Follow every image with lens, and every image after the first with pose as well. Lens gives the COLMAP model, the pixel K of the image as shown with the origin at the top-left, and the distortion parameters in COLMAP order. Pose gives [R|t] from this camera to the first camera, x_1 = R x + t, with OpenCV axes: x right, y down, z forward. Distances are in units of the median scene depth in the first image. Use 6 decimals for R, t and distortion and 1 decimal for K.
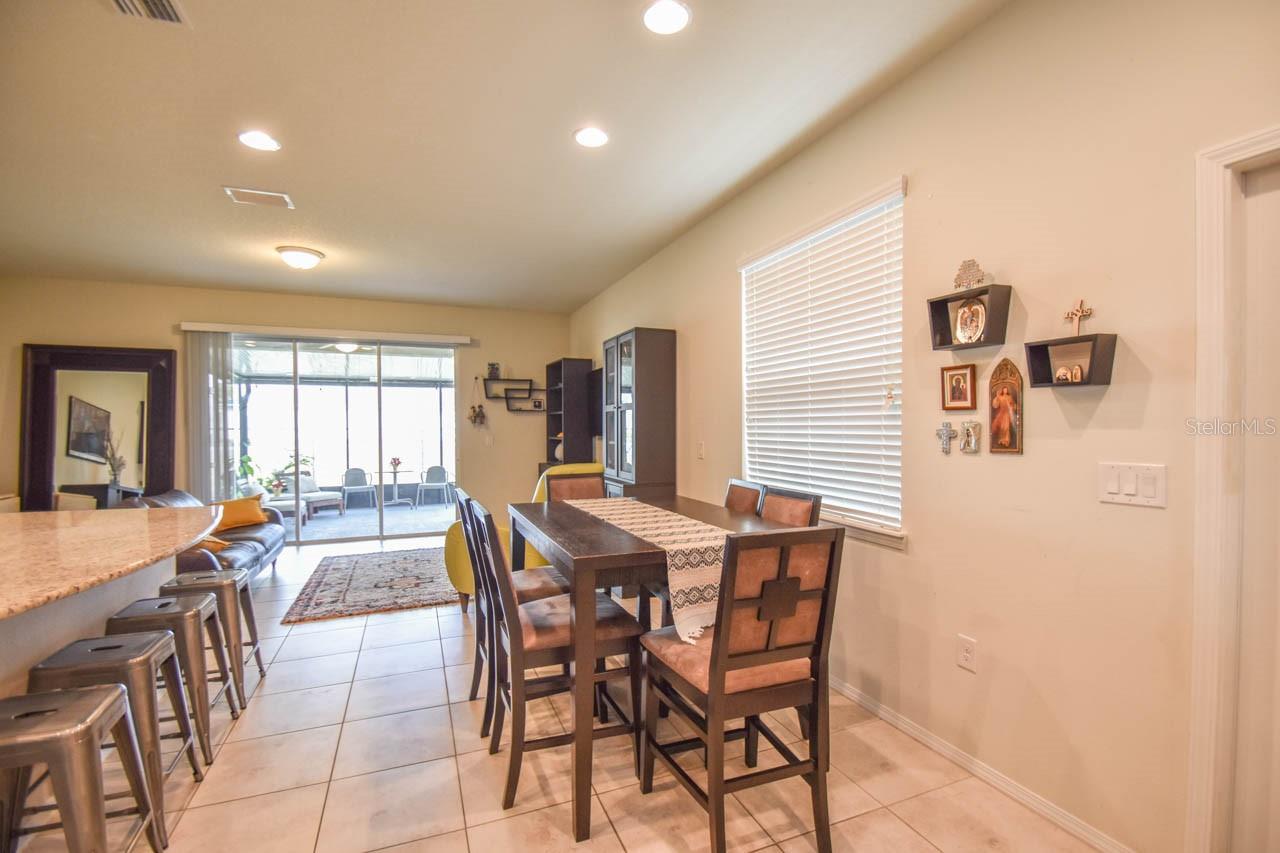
lens RADIAL K [[566.7, 0, 641.1], [0, 566.7, 437.1], [0, 0, 1]] dist [0.006858, -0.013303]
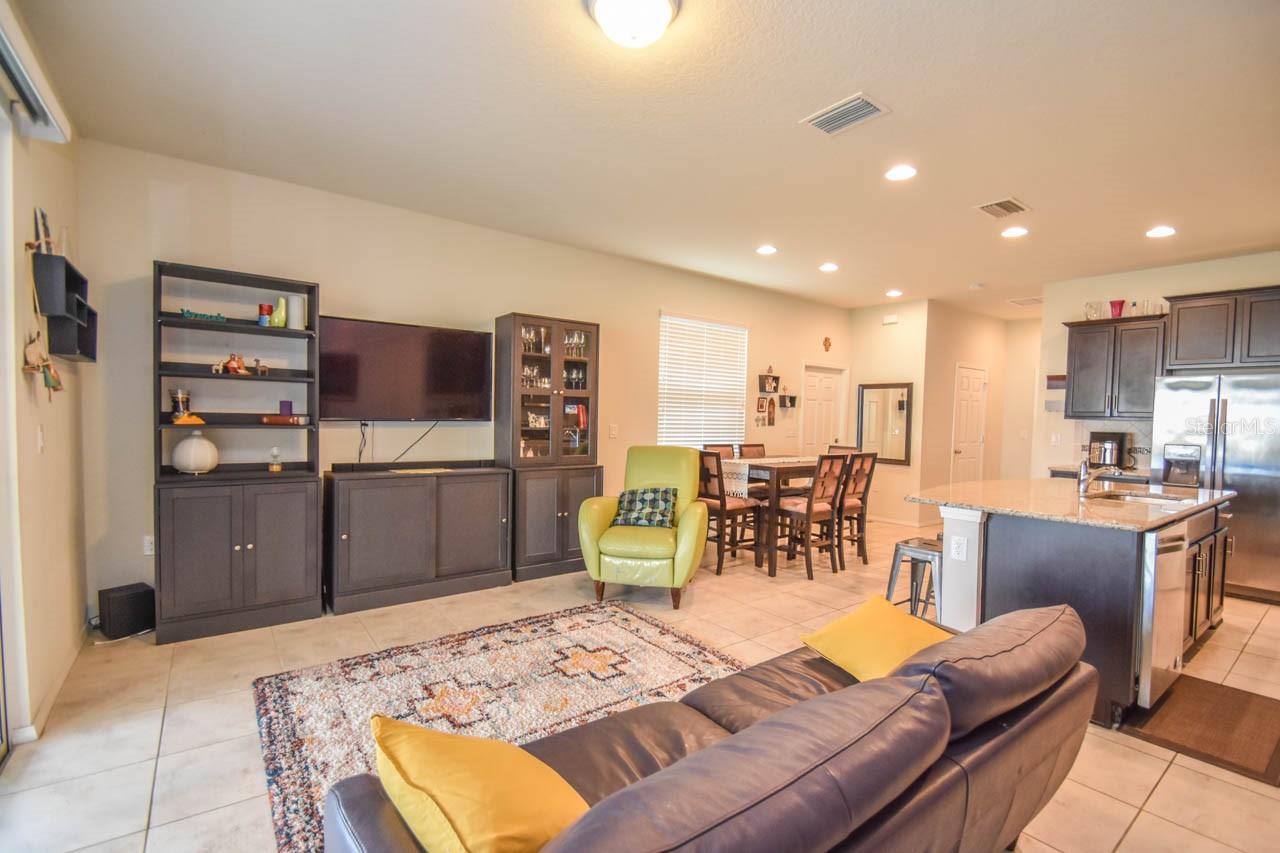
lens RADIAL K [[566.7, 0, 641.5], [0, 566.7, 439.7], [0, 0, 1]] dist [0.006858, -0.013303]
pose [[-0.256457, -0.043551, 0.965574, -2.159156], [-0.004405, 0.999027, 0.043890, -0.027975], [-0.966546, 0.007002, -0.256399, 2.327838]]
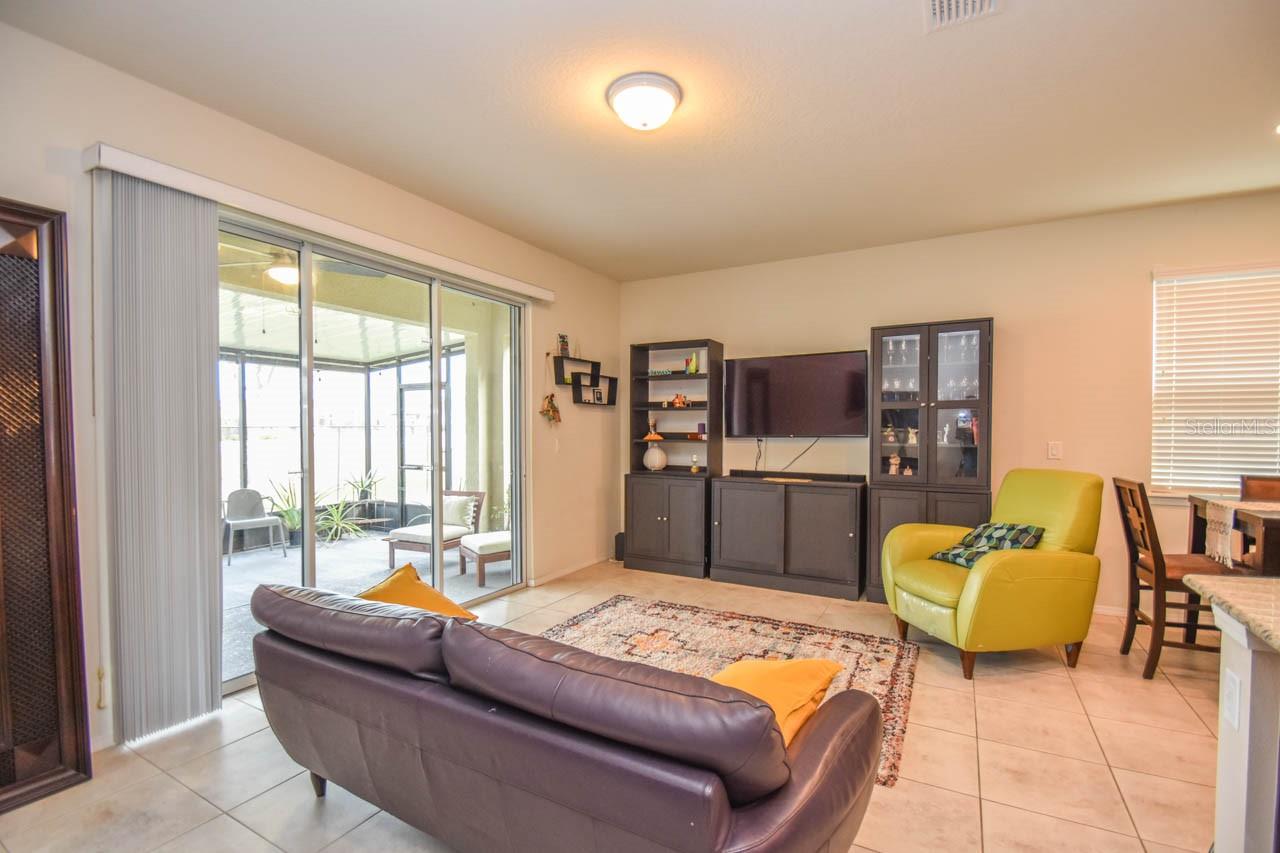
lens RADIAL K [[566.7, 0, 641.9], [0, 566.7, 438.0], [0, 0, 1]] dist [0.006858, -0.013303]
pose [[0.781336, -0.008256, 0.624056, -1.970744], [0.007617, 0.999964, 0.003693, -0.013656], [-0.624064, 0.001868, 0.781371, 1.234900]]
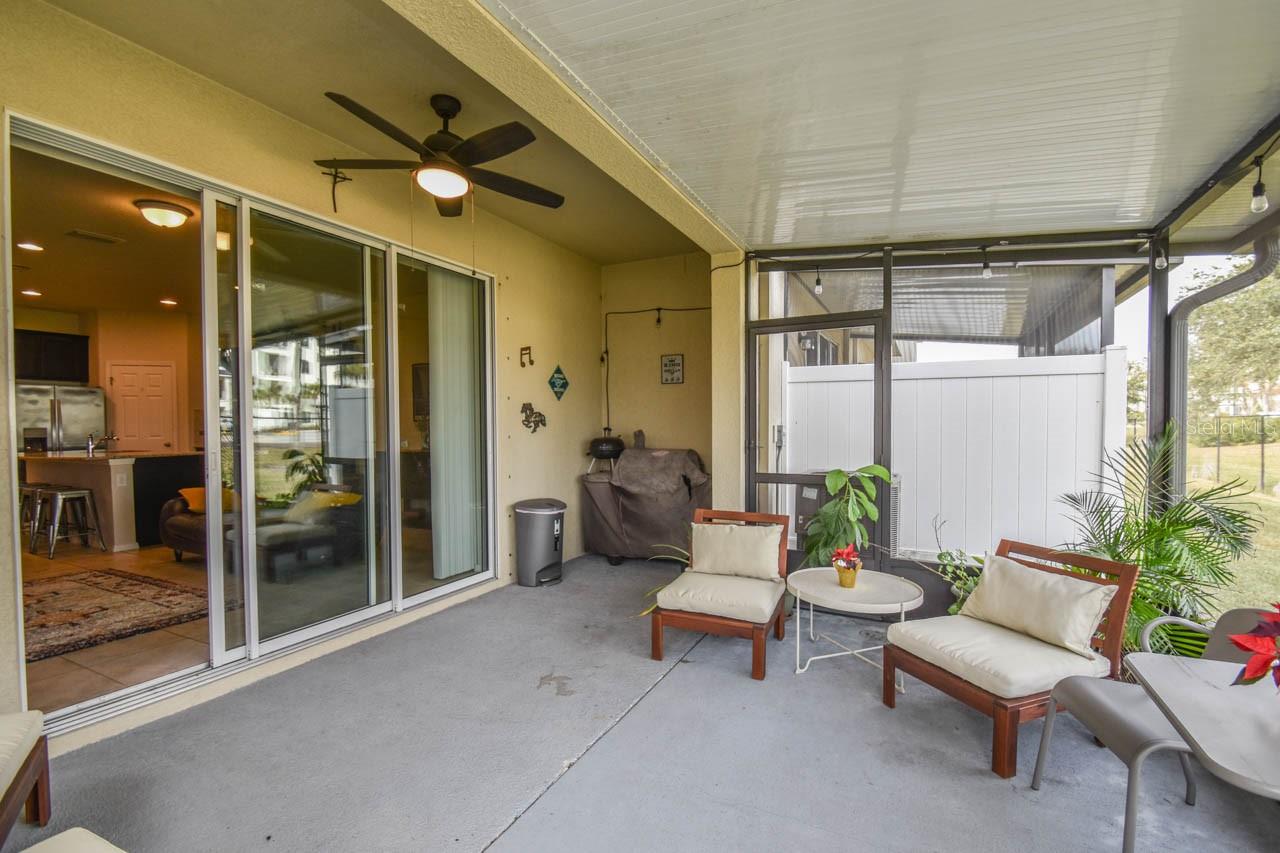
lens RADIAL K [[566.7, 0, 639.6], [0, 566.7, 436.0], [0, 0, 1]] dist [0.006858, -0.013303]
pose [[-0.751662, 0.024493, -0.659094, -1.197695], [-0.000085, 0.999307, 0.037233, -0.004790], [0.659549, 0.028042, -0.751138, 4.520406]]
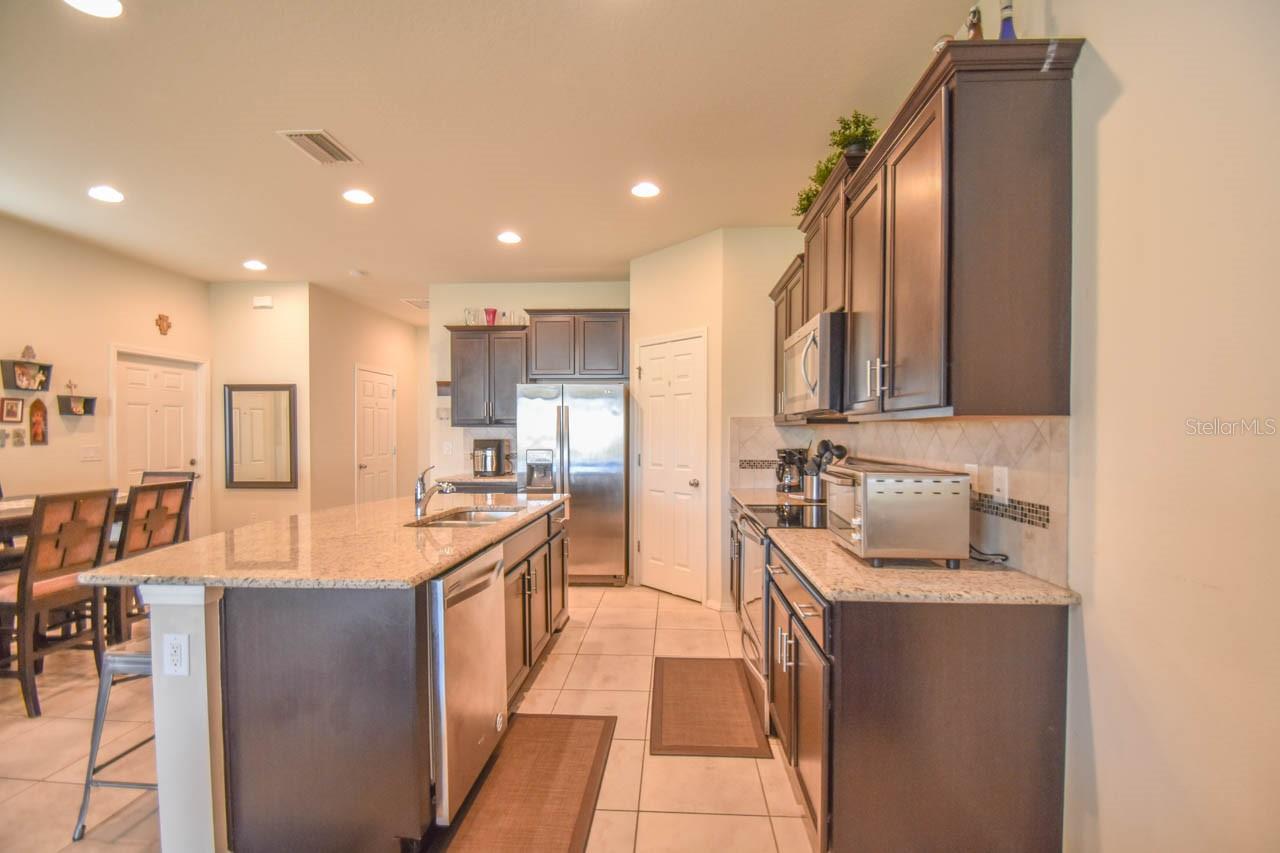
lens RADIAL K [[566.7, 0, 644.3], [0, 566.7, 440.9], [0, 0, 1]] dist [0.006858, -0.013303]
pose [[-0.905845, -0.003137, 0.423597, -1.966470], [0.010048, 0.999532, 0.028890, -0.018975], [-0.423489, 0.030427, -0.905390, 1.703682]]
